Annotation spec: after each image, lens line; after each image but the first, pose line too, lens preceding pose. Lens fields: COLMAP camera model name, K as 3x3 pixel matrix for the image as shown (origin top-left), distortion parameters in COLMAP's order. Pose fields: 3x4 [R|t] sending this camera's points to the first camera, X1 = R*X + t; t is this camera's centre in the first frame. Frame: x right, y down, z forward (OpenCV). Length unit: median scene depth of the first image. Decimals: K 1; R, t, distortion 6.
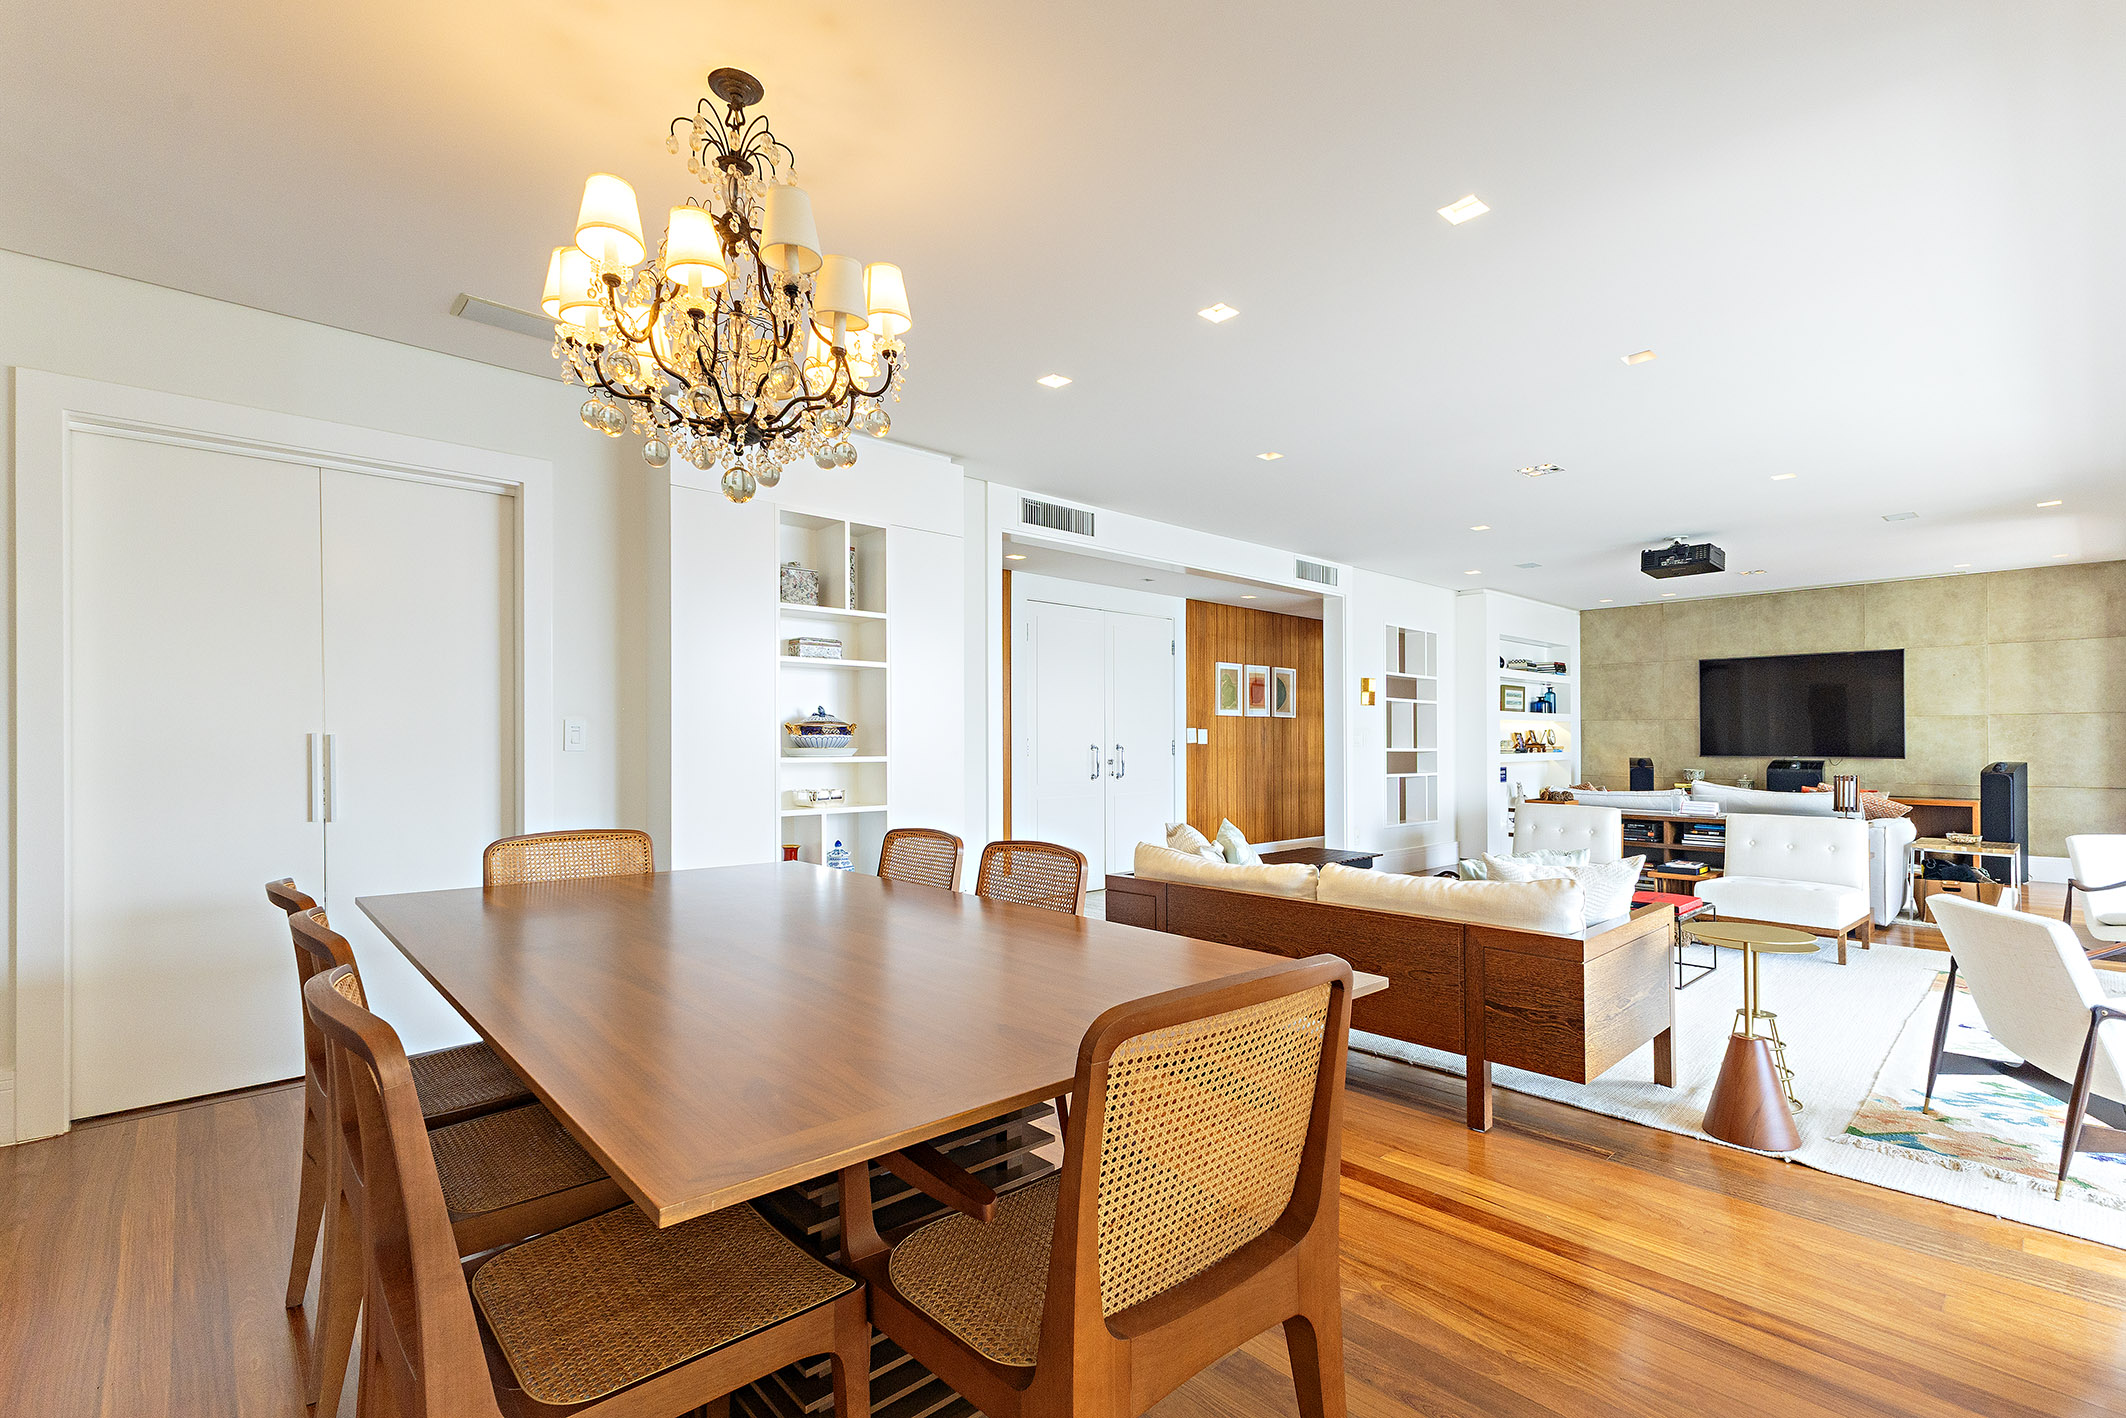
lens RADIAL K [[897.2, 0, 1263.2], [0, 897.2, 731.5], [0, 0, 1]] dist [0.015729, -0.000291]
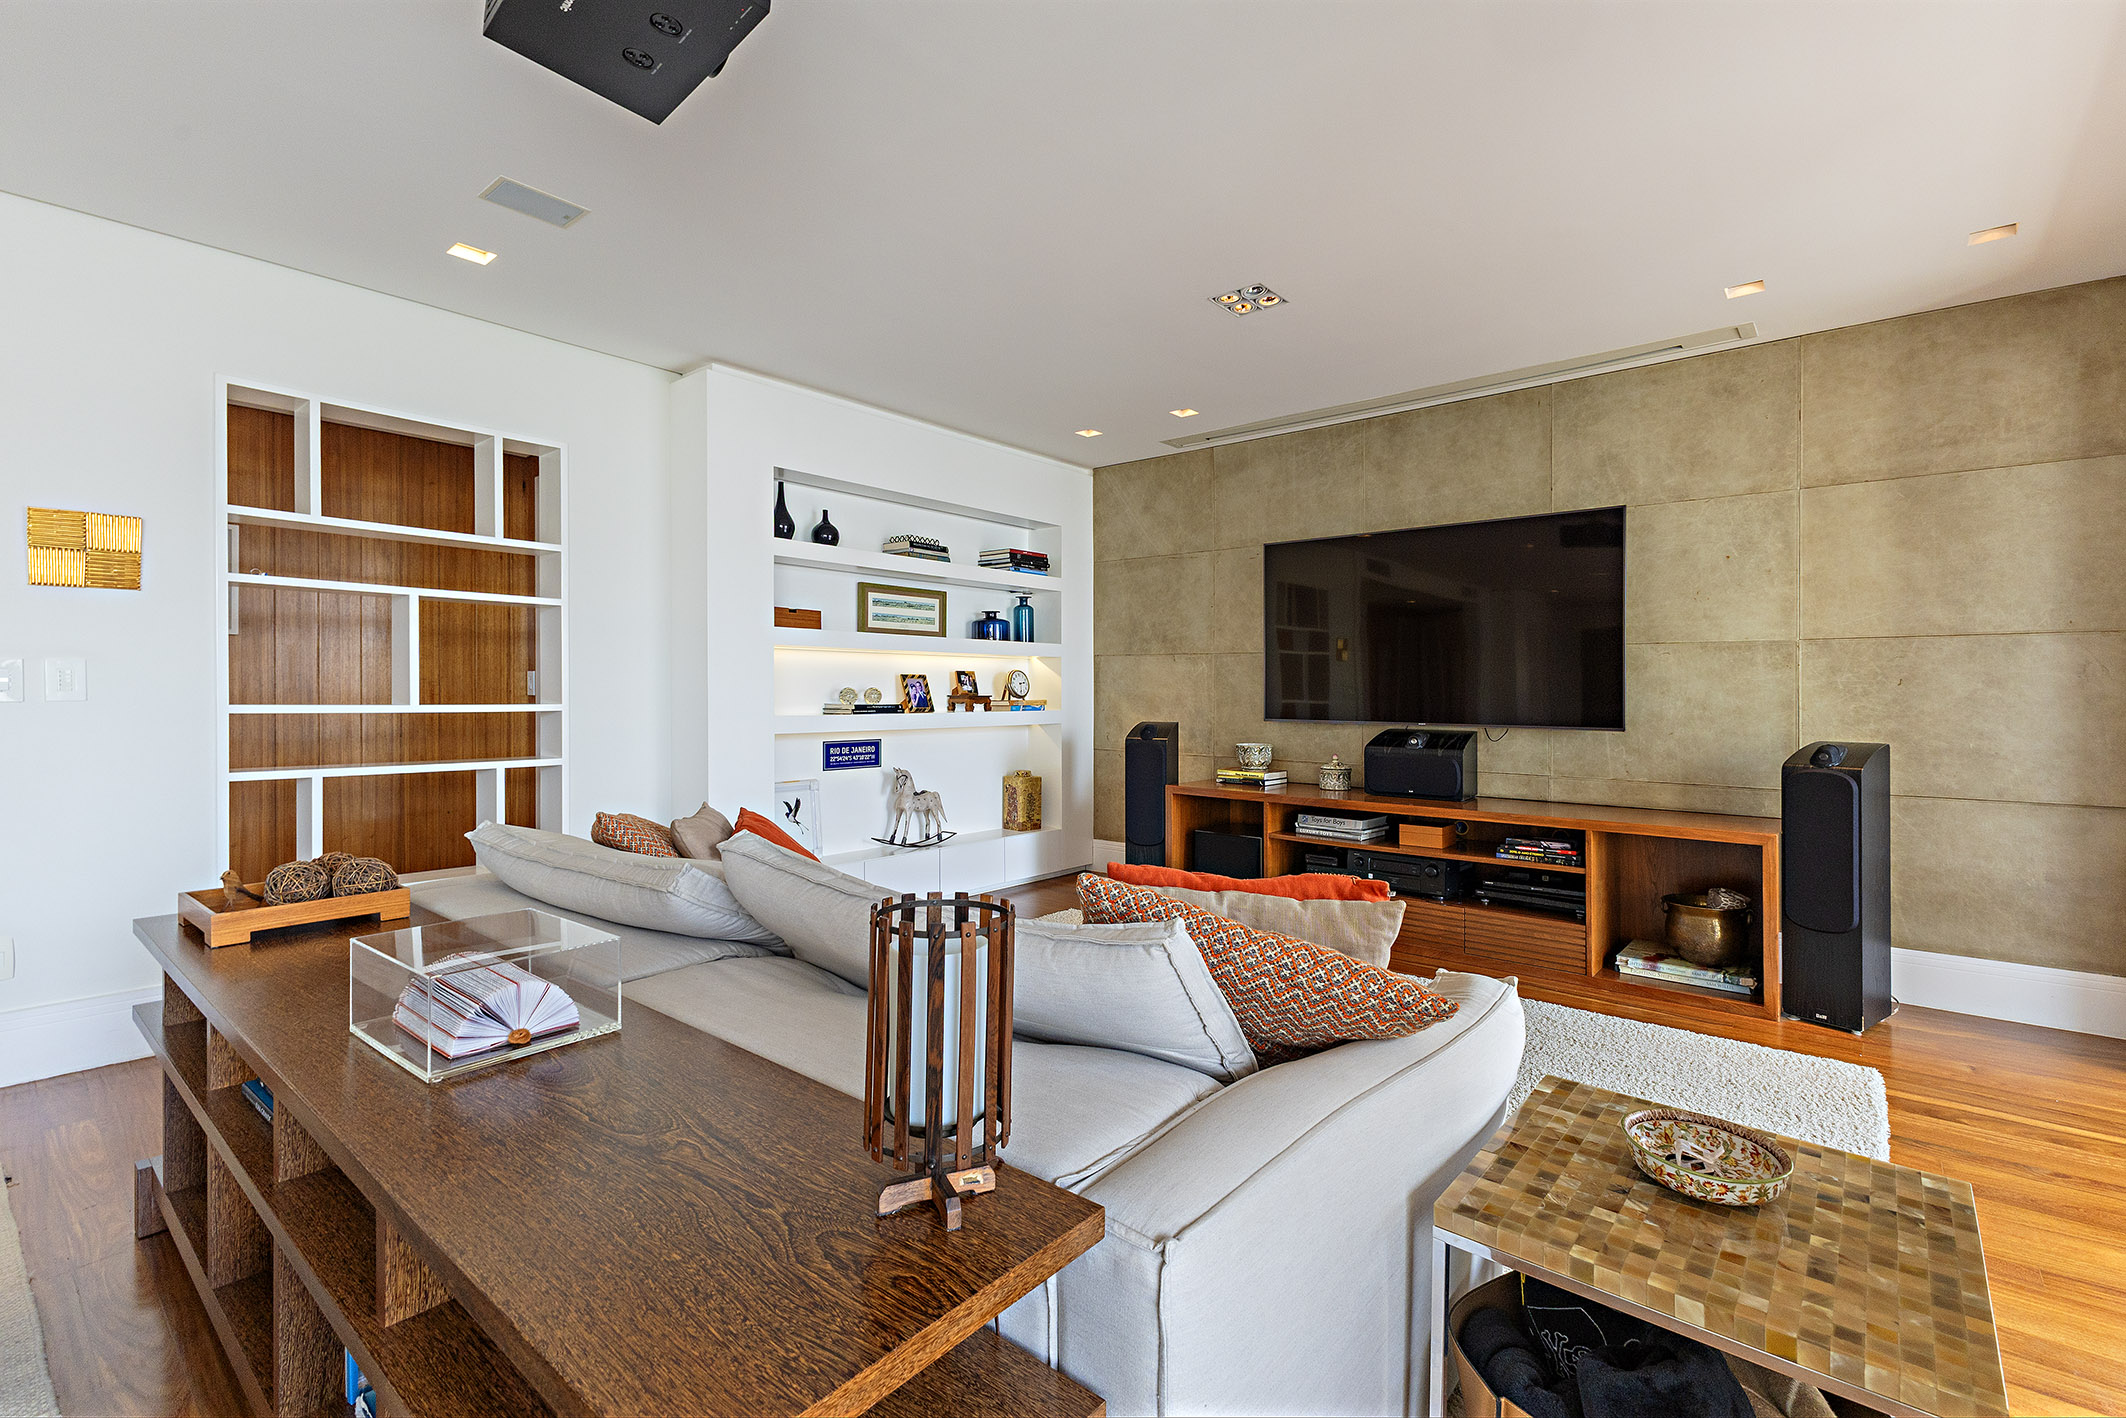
lens RADIAL K [[924.2, 0, 1014.0], [0, 924.2, 681.0], [0, 0, 1]] dist [0.016283, -0.002370]
pose [[0.999482, 0.005830, -0.031661, 0.436244], [-0.005792, 0.999982, 0.001300, 0.004851], [0.031668, -0.001116, 0.999498, 0.537805]]
